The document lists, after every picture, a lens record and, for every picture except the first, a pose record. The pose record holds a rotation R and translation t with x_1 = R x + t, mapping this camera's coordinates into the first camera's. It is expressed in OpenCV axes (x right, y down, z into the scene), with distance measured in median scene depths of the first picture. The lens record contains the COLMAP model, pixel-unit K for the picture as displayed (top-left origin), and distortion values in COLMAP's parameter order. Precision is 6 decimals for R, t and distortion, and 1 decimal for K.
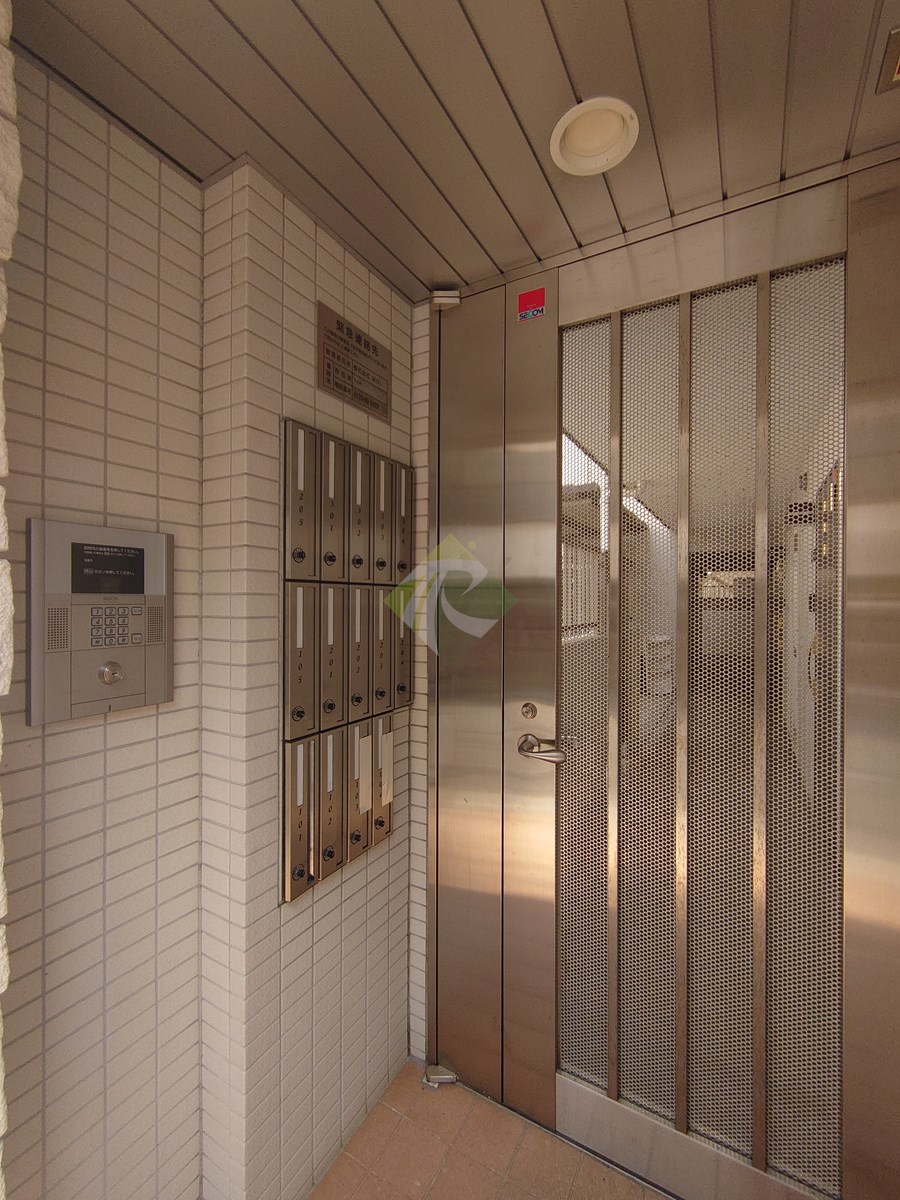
lens RADIAL K [[512.5, 0, 453.9], [0, 512.5, 603.1], [0, 0, 1]] dist [0.001692, -0.001781]
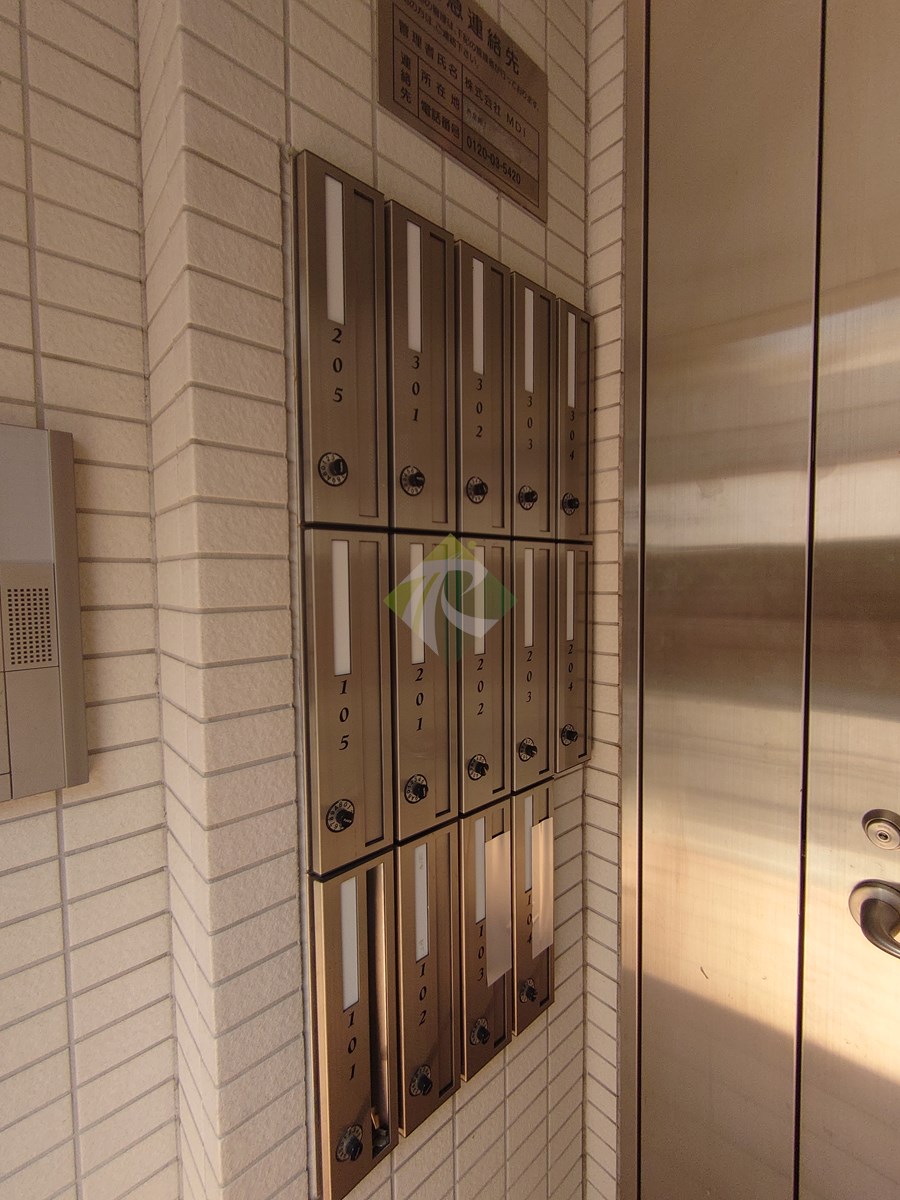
lens RADIAL K [[512.5, 0, 459.3], [0, 512.5, 606.2], [0, 0, 1]] dist [0.001692, -0.001781]
pose [[0.950142, 0.003183, -0.311802, -0.051038], [0.014157, 0.998476, 0.053332, 0.003325], [0.311497, -0.055088, 0.948649, 0.529096]]
